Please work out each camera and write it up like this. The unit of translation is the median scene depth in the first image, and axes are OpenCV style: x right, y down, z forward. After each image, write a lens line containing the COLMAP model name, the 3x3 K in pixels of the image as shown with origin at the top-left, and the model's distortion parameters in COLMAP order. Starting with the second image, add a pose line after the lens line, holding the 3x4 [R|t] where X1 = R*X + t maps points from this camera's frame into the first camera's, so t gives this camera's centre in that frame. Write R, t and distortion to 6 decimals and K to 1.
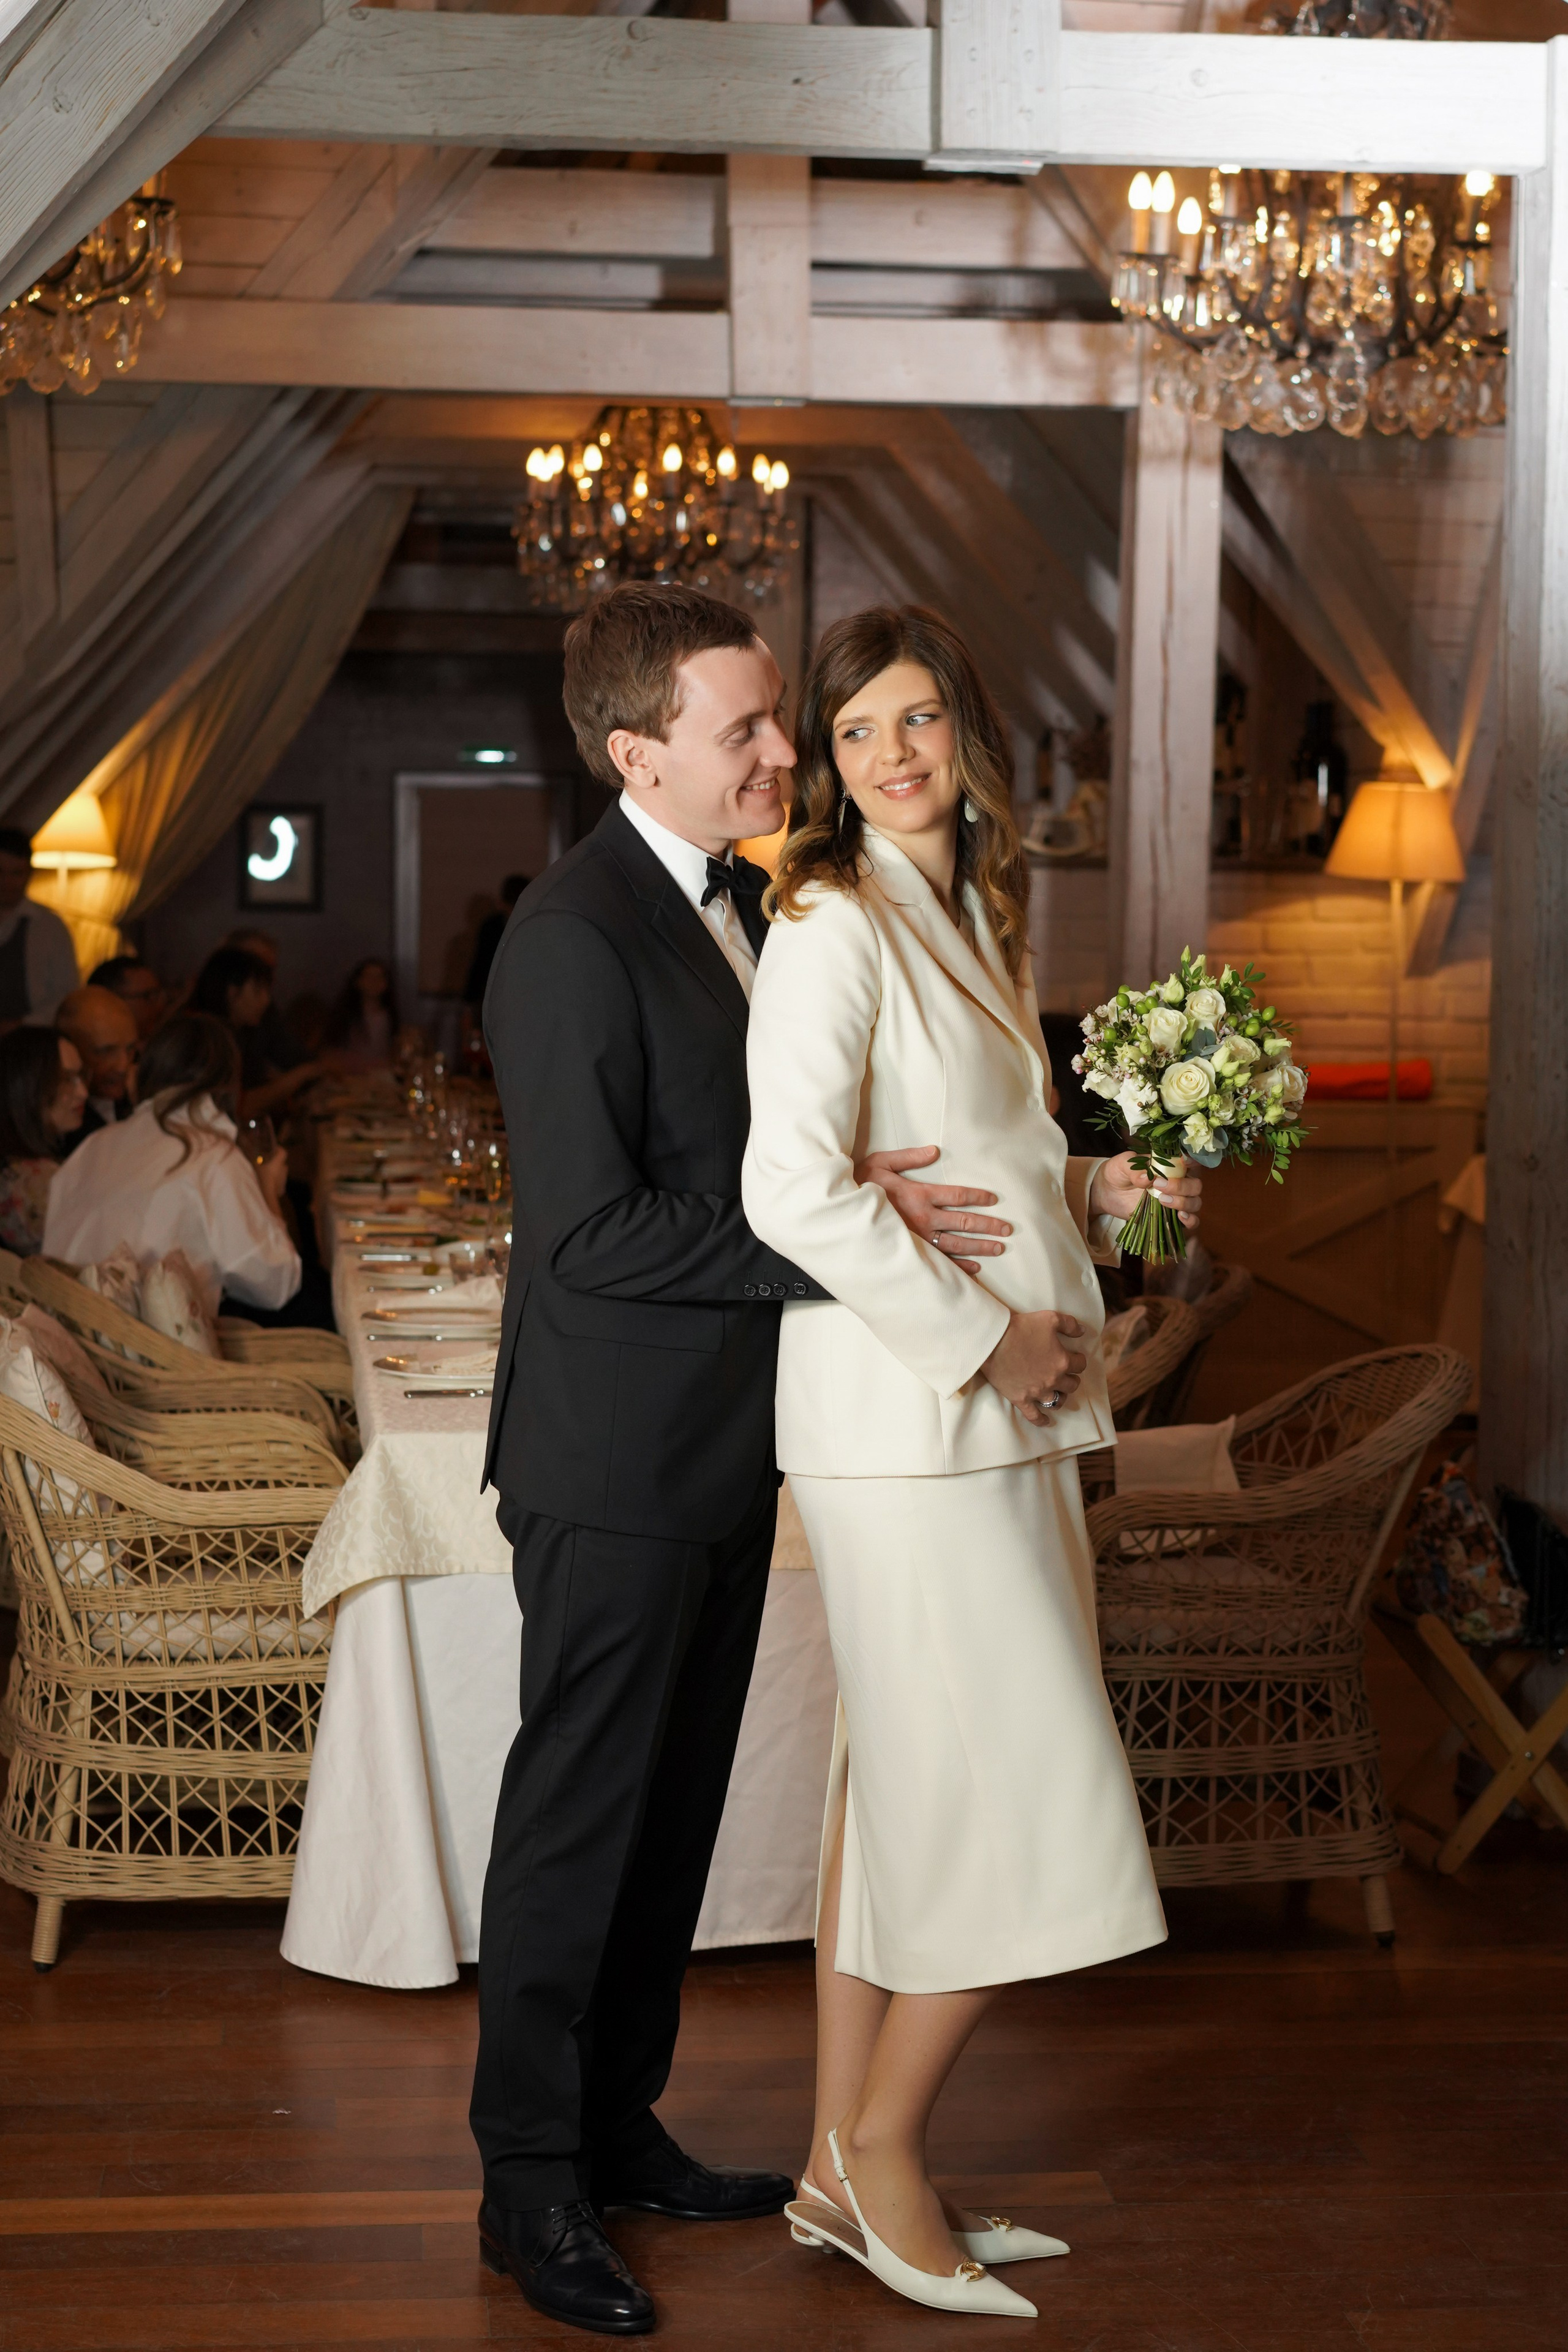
lens RADIAL K [[3696.9, 0, 790.8], [0, 3696.9, 1280.9], [0, 0, 1]] dist [-0.069491, 0.000000]
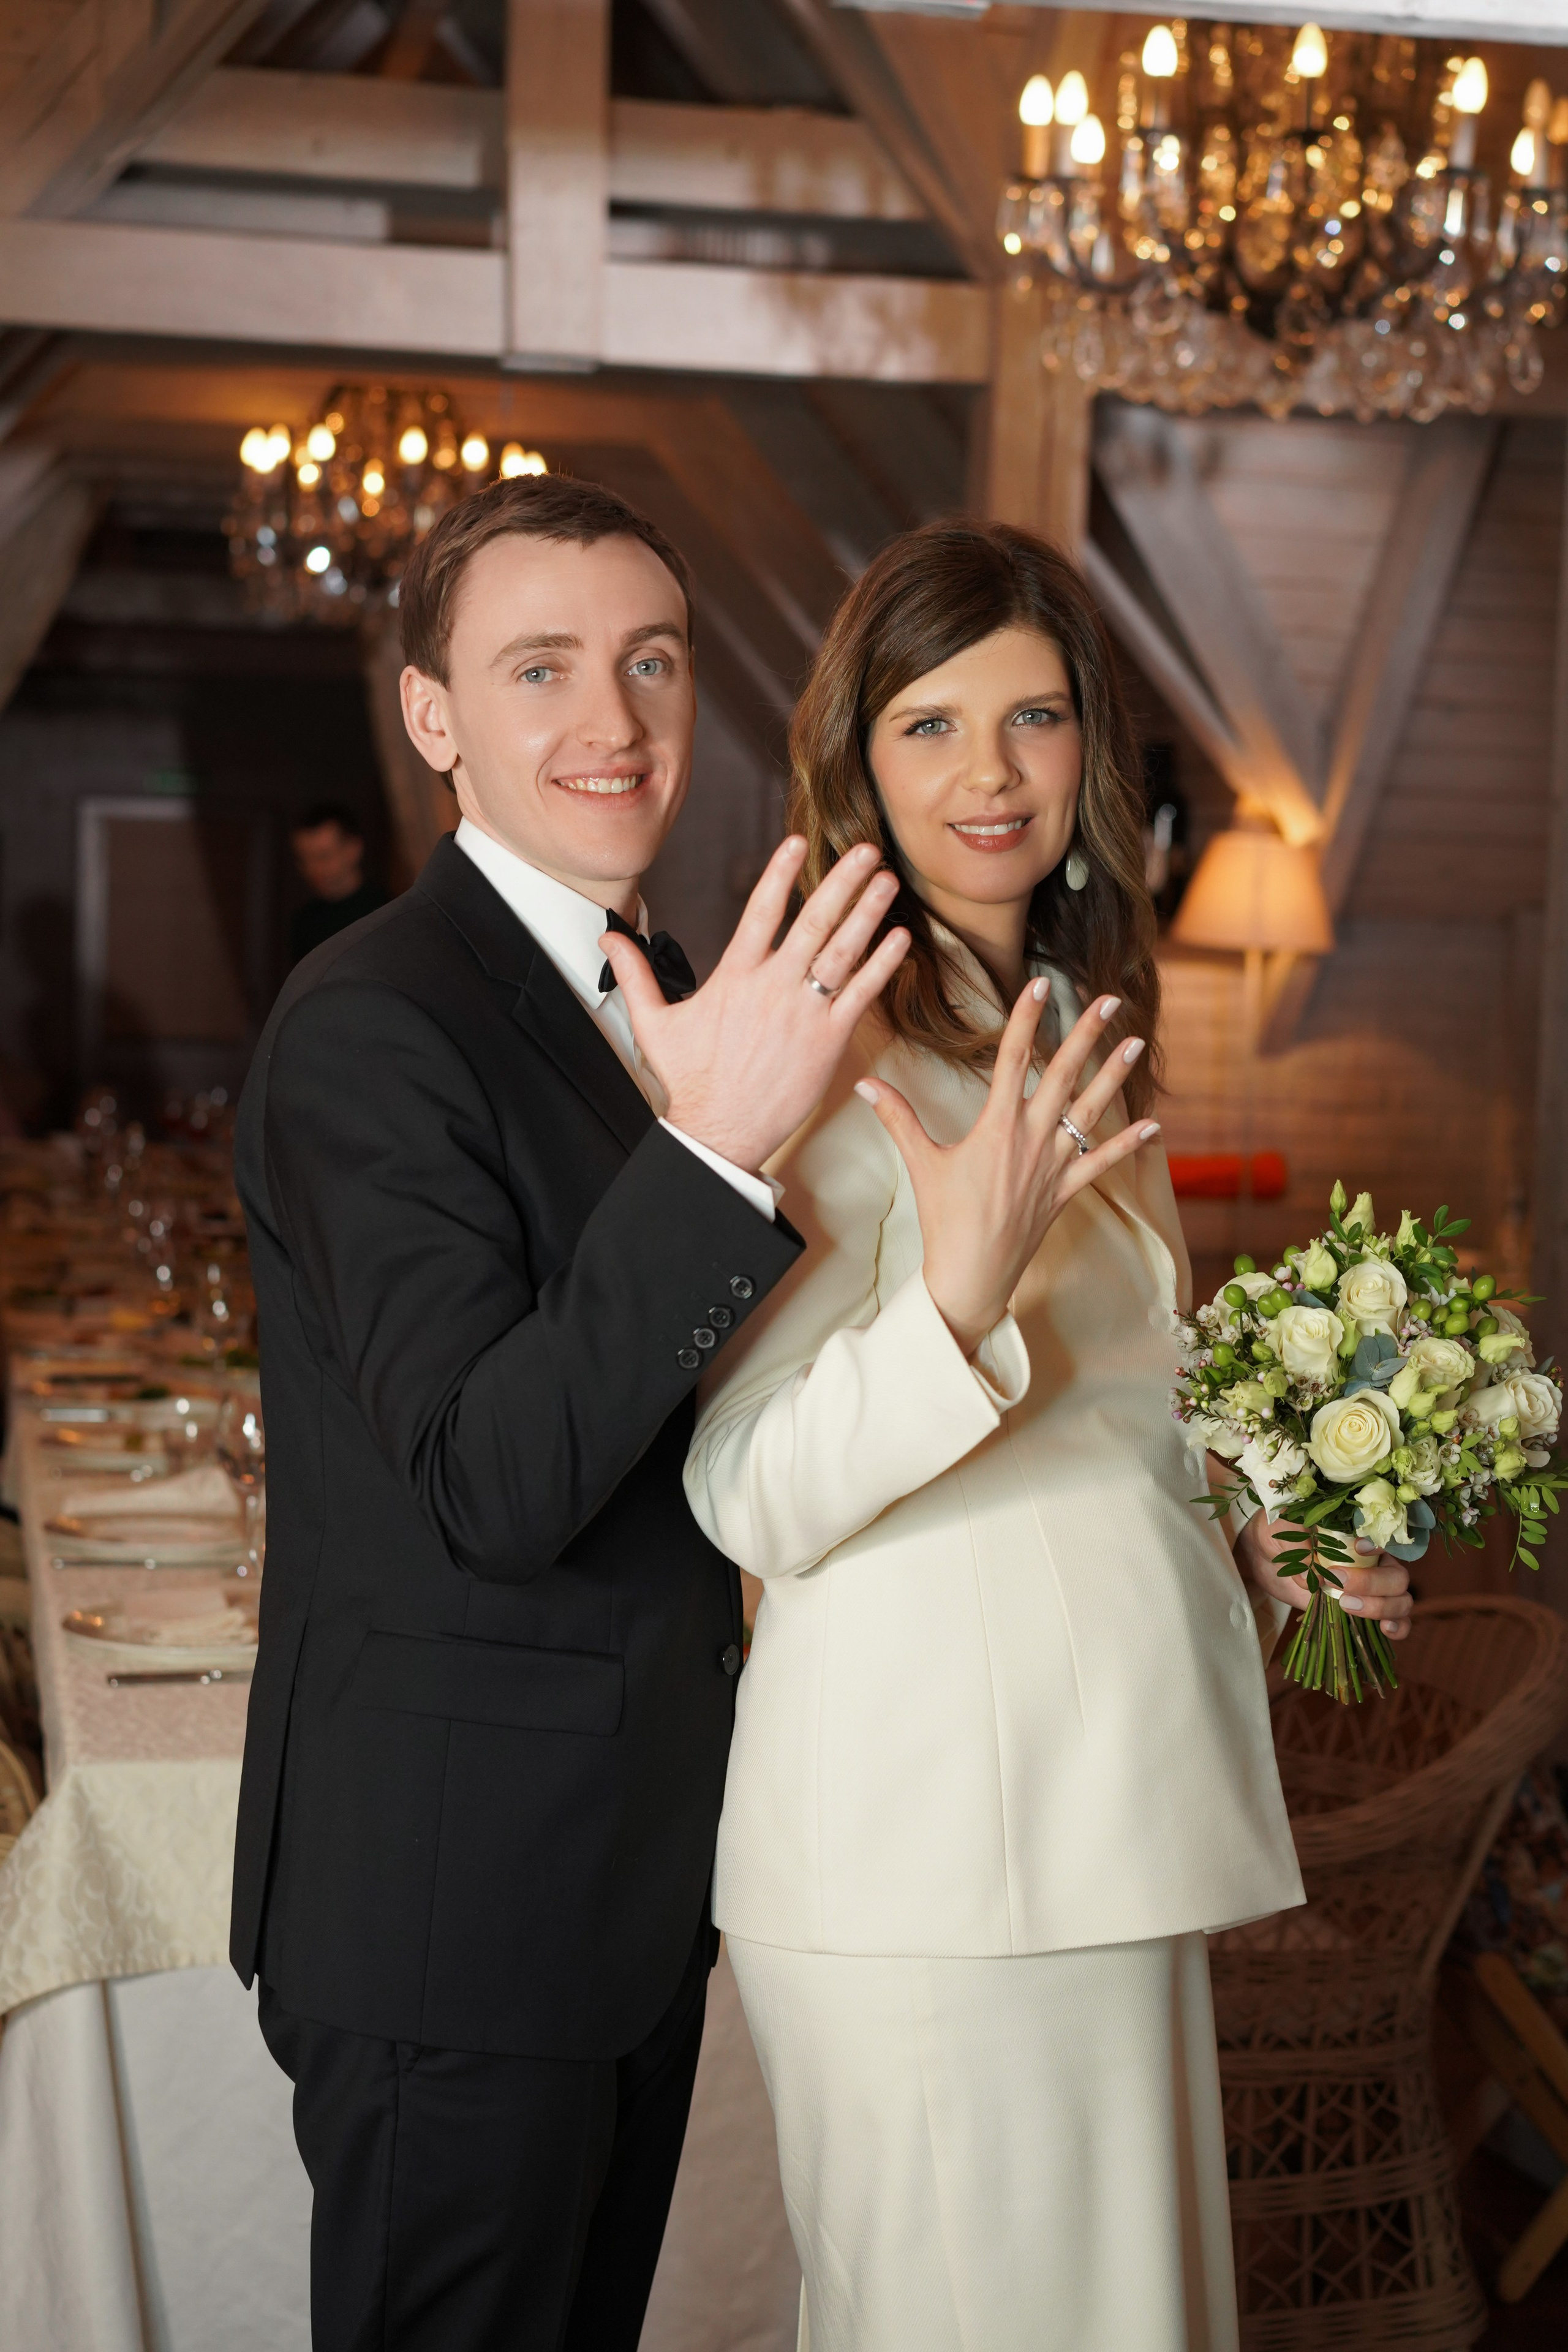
lens RADIAL K [[3729.9, 0, 743.1], [0, 3729.9, 1165.4], [0, 0, 1]] dist [0.035711, 0.000000]
pose [[0.997200, 0.015338, 0.073186, -0.033844], [-0.012115, 0.998946, -0.044271, -0.032332], [-0.073788, 0.043260, 0.996335, 0.252328]]
